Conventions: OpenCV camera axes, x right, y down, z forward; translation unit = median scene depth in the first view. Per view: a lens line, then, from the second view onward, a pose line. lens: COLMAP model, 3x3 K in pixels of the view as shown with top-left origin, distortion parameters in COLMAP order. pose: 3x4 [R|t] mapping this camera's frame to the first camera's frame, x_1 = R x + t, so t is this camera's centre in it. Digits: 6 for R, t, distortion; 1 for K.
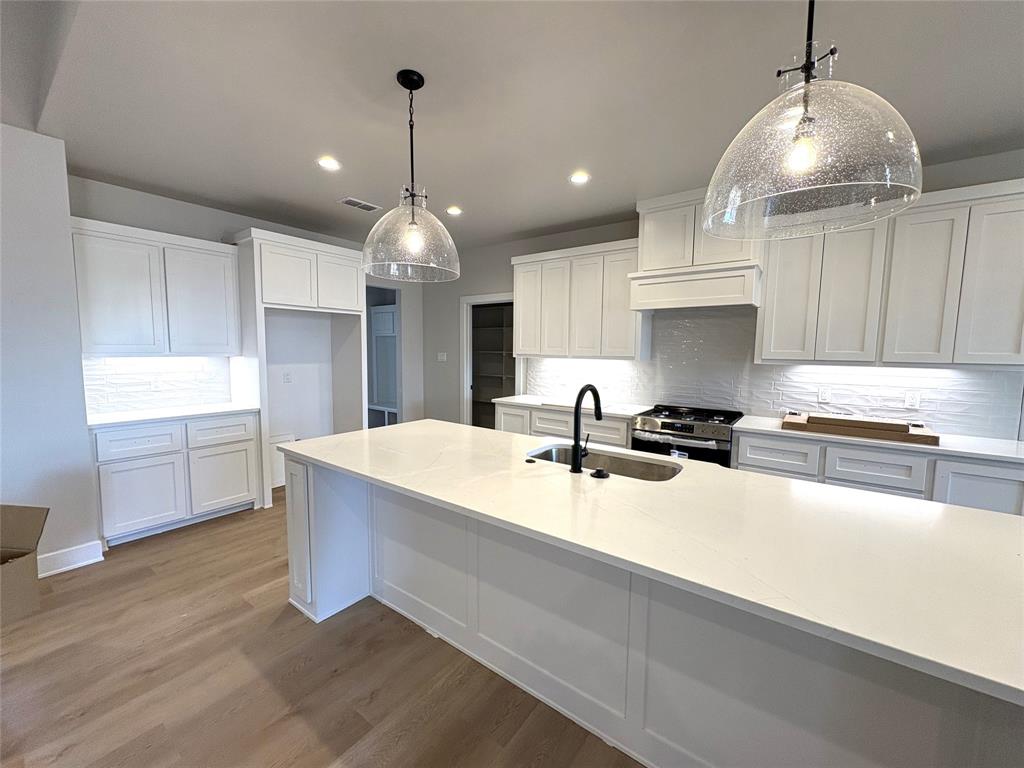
lens RADIAL K [[408.6, 0, 509.9], [0, 408.6, 383.6], [0, 0, 1]] dist [-0.002553, 0.000464]
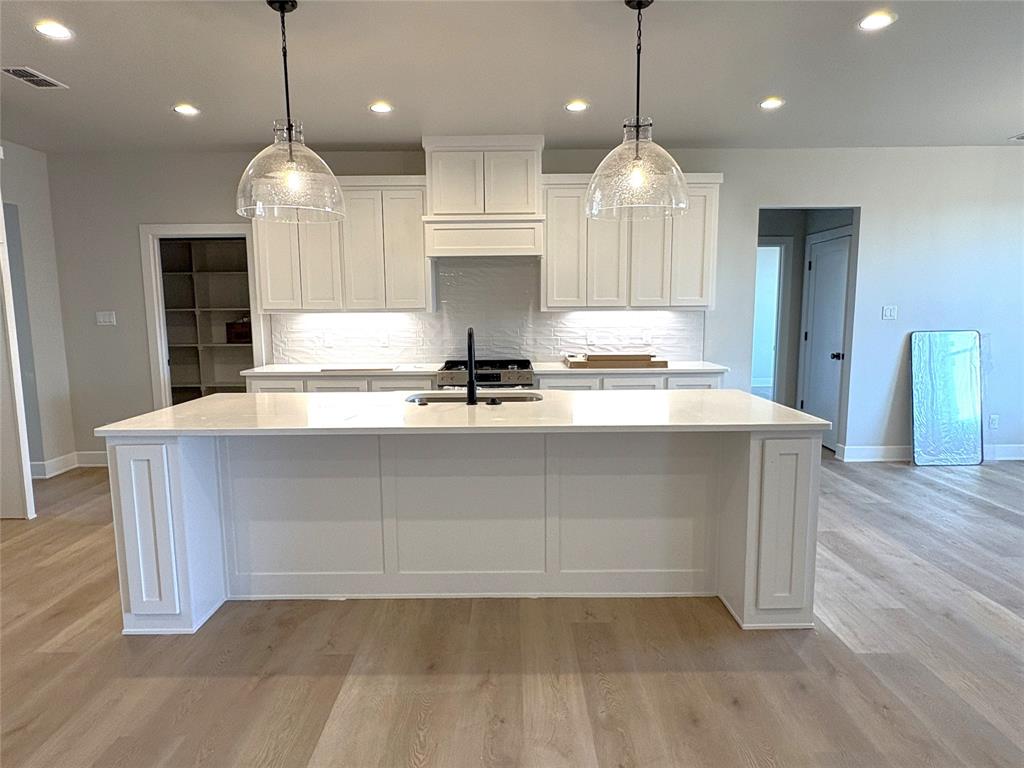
lens RADIAL K [[635.4, 0, 517.3], [0, 635.4, 388.2], [0, 0, 1]] dist [-0.001739, -0.009619]
pose [[0.793532, -0.094433, 0.601157, -0.462417], [0.068806, 0.995474, 0.065550, 0.037245], [-0.604626, -0.010653, 0.796438, -0.280796]]
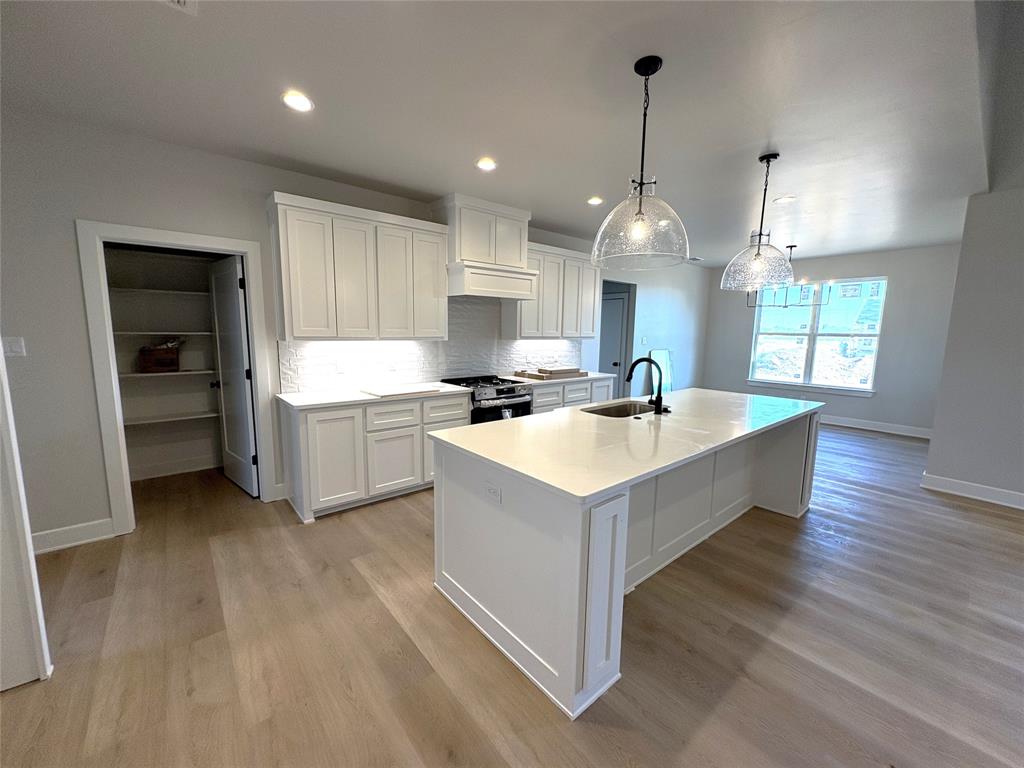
lens RADIAL K [[408.6, 0, 516.0], [0, 408.6, 383.6], [0, 0, 1]] dist [-0.002553, 0.000464]
pose [[0.216023, -0.135554, 0.966933, -0.836045], [0.071837, 0.989839, 0.122716, -0.073855], [-0.973742, 0.042953, 0.223566, 0.681284]]
